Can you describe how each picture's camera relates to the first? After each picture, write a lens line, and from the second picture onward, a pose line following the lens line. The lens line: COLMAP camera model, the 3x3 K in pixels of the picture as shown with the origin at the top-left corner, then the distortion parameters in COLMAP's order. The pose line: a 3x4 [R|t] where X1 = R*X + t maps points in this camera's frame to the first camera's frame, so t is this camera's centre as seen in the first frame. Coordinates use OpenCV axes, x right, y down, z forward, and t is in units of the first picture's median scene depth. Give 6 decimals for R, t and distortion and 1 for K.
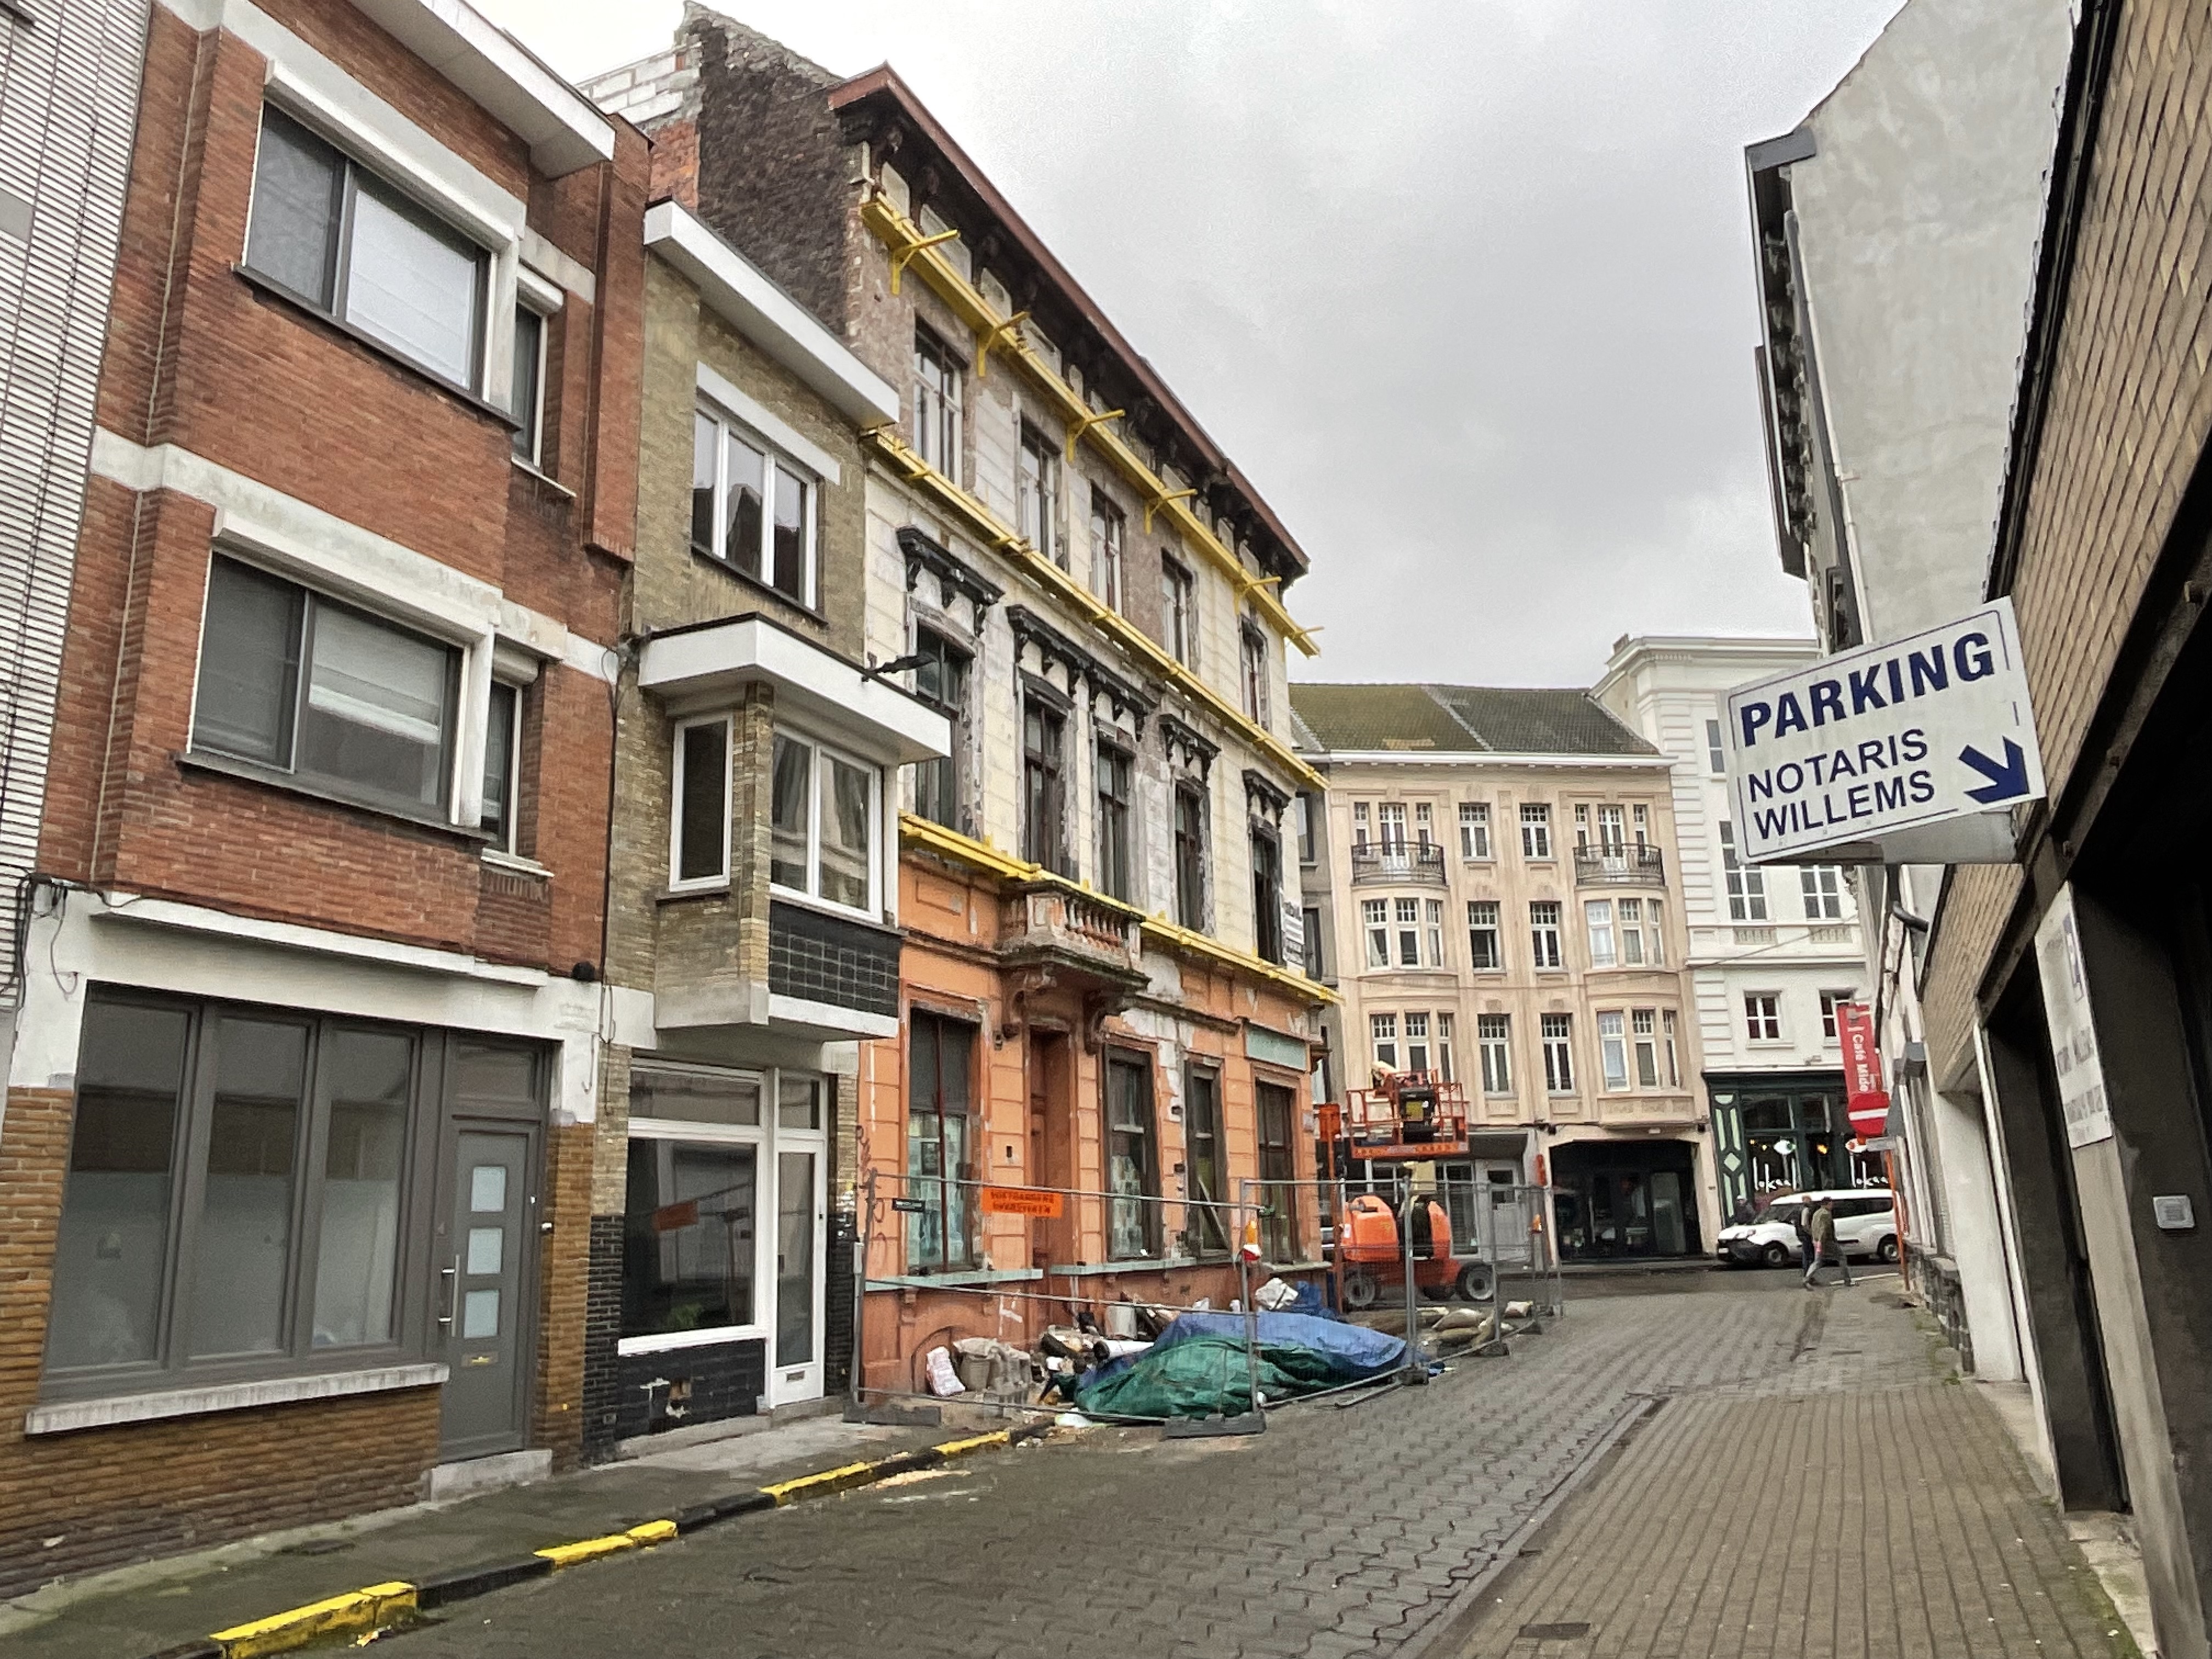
lens RADIAL K [[1613.9, 0, 1106.5], [0, 1613.9, 831.2], [0, 0, 1]] dist [-0.002836, -0.002065]
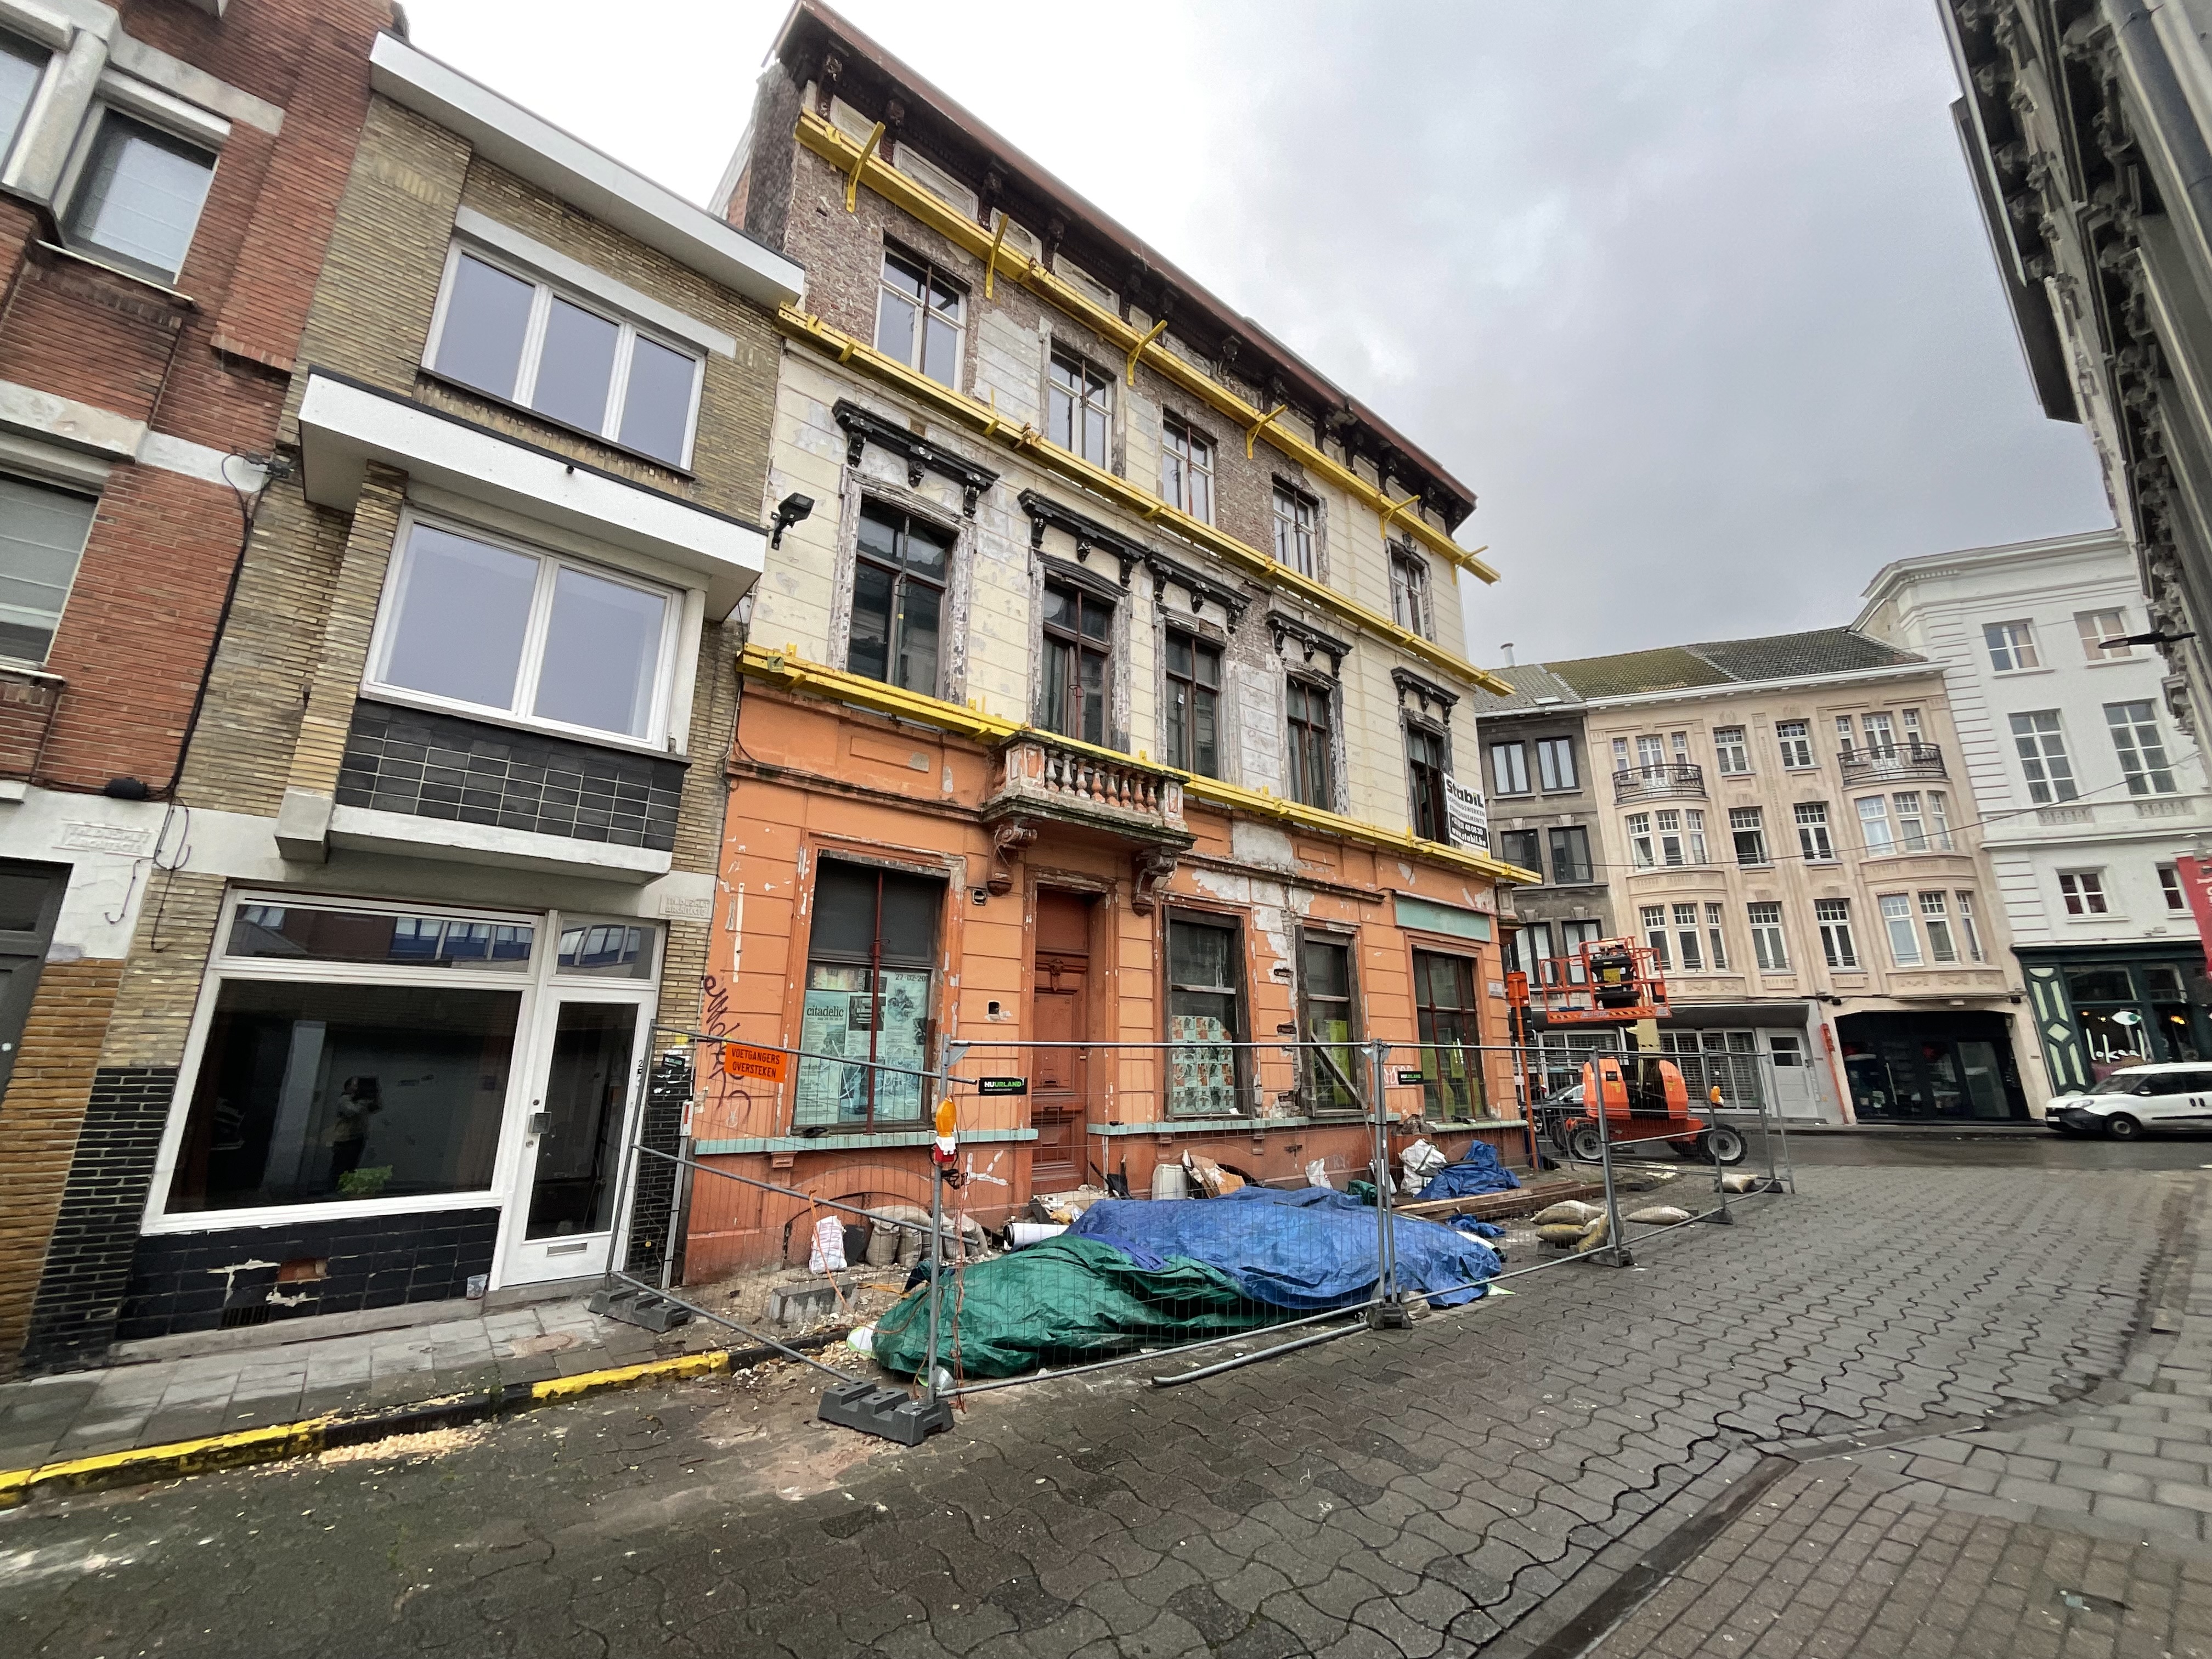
lens RADIAL K [[893.1, 0, 1111.4], [0, 893.1, 833.9], [0, 0, 1]] dist [-0.005645, 0.001091]
pose [[0.896529, -0.087720, -0.434212, 0.196101], [0.081429, 0.996129, -0.033110, 0.091892], [0.435436, -0.005673, 0.900202, 0.426465]]
